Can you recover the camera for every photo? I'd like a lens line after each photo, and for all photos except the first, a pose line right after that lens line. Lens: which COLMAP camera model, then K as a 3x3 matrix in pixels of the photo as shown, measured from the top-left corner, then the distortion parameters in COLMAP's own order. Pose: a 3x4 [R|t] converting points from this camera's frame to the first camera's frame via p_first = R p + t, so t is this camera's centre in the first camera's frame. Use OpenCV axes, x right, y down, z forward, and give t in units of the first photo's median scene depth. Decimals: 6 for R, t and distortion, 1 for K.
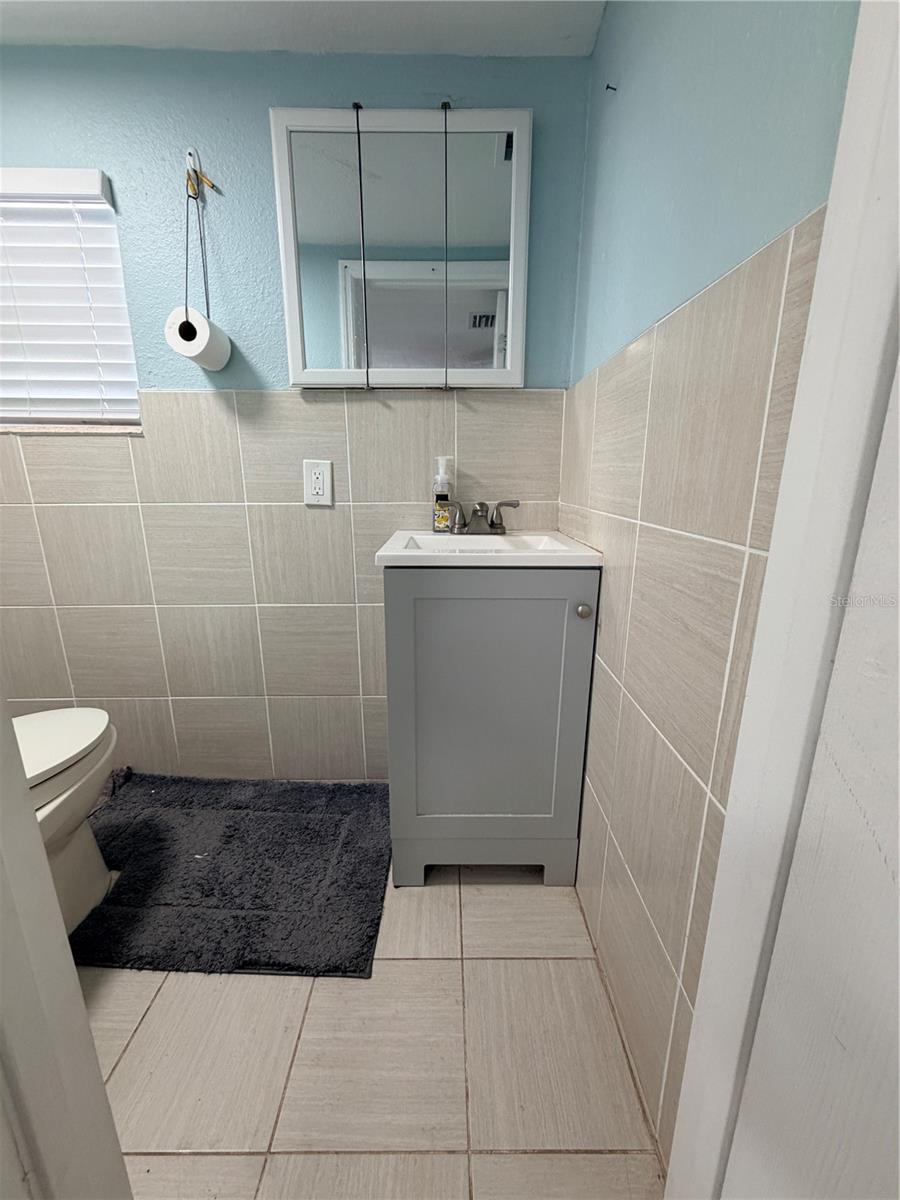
lens RADIAL K [[479.2, 0, 448.3], [0, 479.2, 599.3], [0, 0, 1]] dist [0.001296, -0.000494]
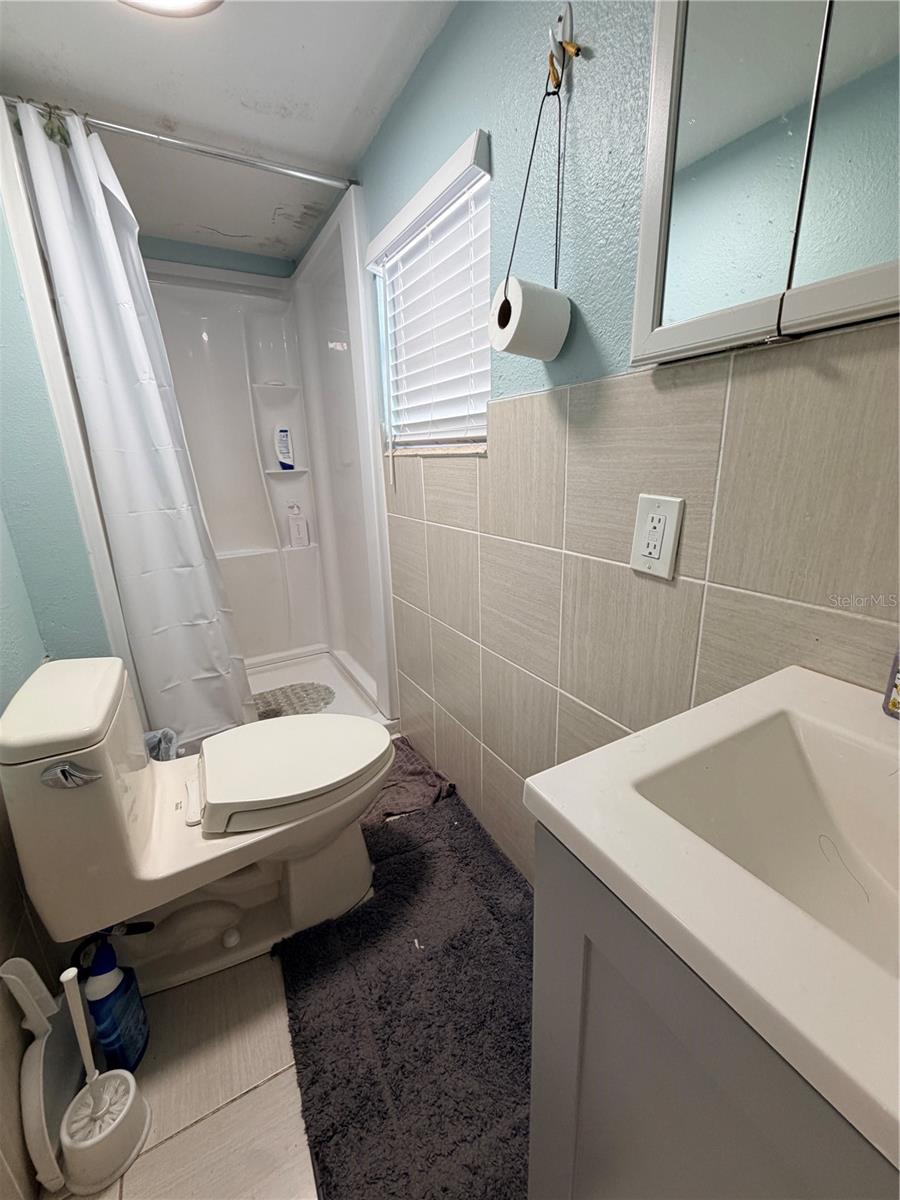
lens RADIAL K [[479.2, 0, 452.1], [0, 479.2, 596.8], [0, 0, 1]] dist [0.001296, -0.000494]
pose [[0.485587, 0.234932, -0.842029, 0.097766], [-0.188102, 0.968729, 0.161807, -0.225183], [0.853711, 0.079816, 0.514594, 0.533534]]
